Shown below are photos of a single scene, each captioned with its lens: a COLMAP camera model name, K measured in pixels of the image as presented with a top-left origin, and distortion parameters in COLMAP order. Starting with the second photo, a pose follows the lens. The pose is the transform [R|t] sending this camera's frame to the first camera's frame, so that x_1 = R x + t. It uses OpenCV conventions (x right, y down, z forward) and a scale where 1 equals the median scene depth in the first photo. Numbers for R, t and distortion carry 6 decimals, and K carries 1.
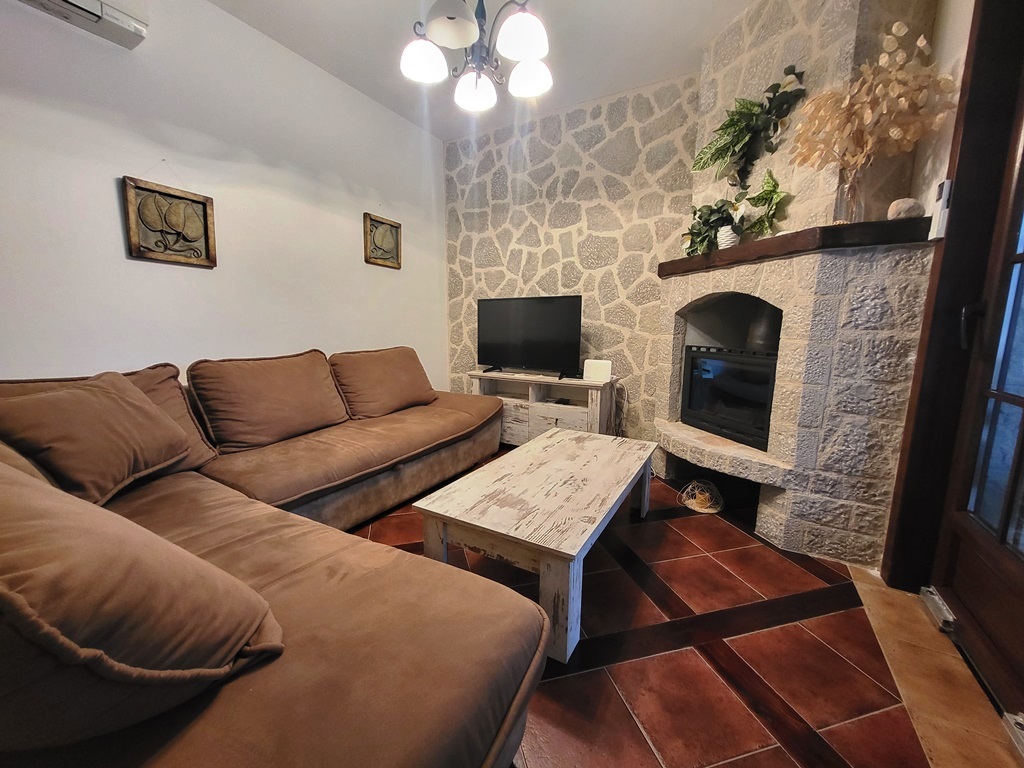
lens RADIAL K [[401.2, 0, 504.1], [0, 401.2, 390.4], [0, 0, 1]] dist [-0.000655, -0.000869]
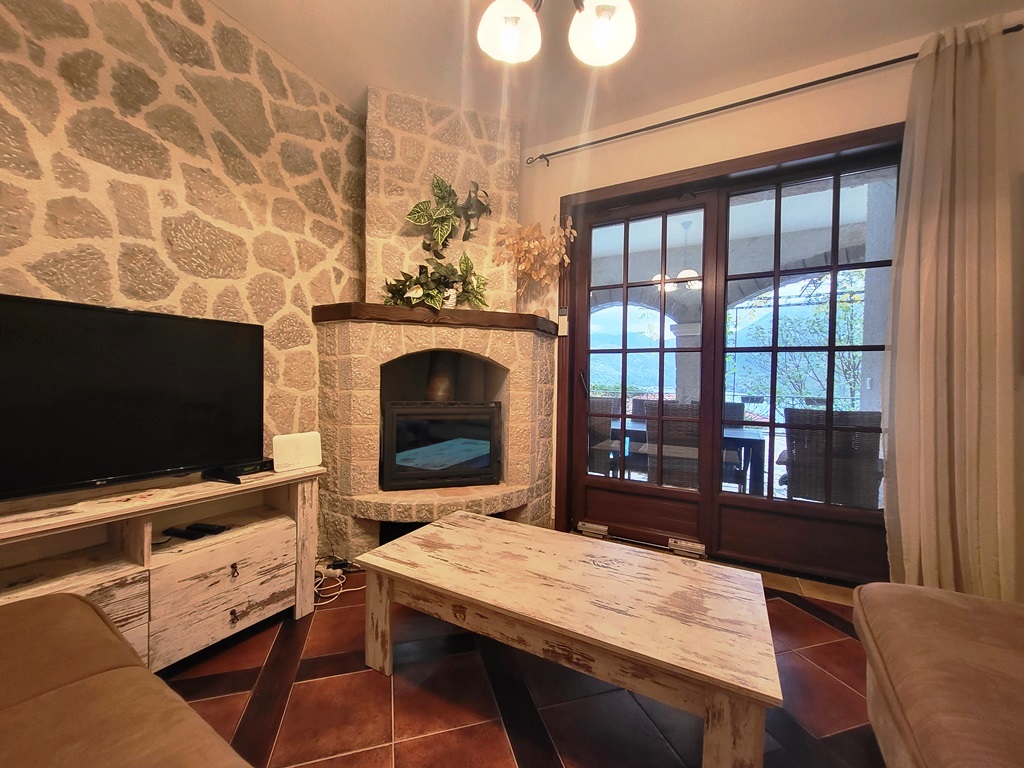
lens RADIAL K [[401.2, 0, 509.0], [0, 401.2, 388.4], [0, 0, 1]] dist [-0.000655, -0.000869]
pose [[-0.048004, -0.019281, 0.998661, -0.409546], [0.147383, 0.988733, 0.026174, -0.116458], [-0.987914, 0.148442, -0.044622, 0.720632]]
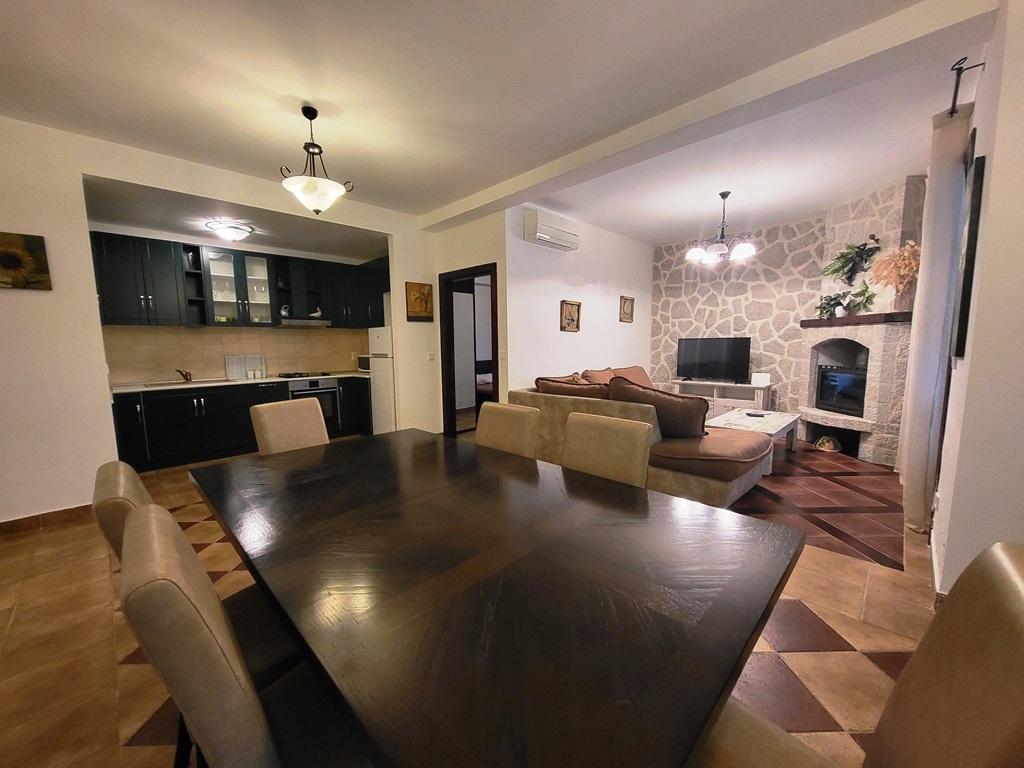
lens RADIAL K [[401.2, 0, 504.4], [0, 401.2, 390.0], [0, 0, 1]] dist [-0.000655, -0.000869]
pose [[0.968055, 0.014644, -0.250311, -0.436724], [-0.027143, 0.998547, -0.046555, 0.115886], [0.249266, 0.051862, 0.967045, -1.034162]]
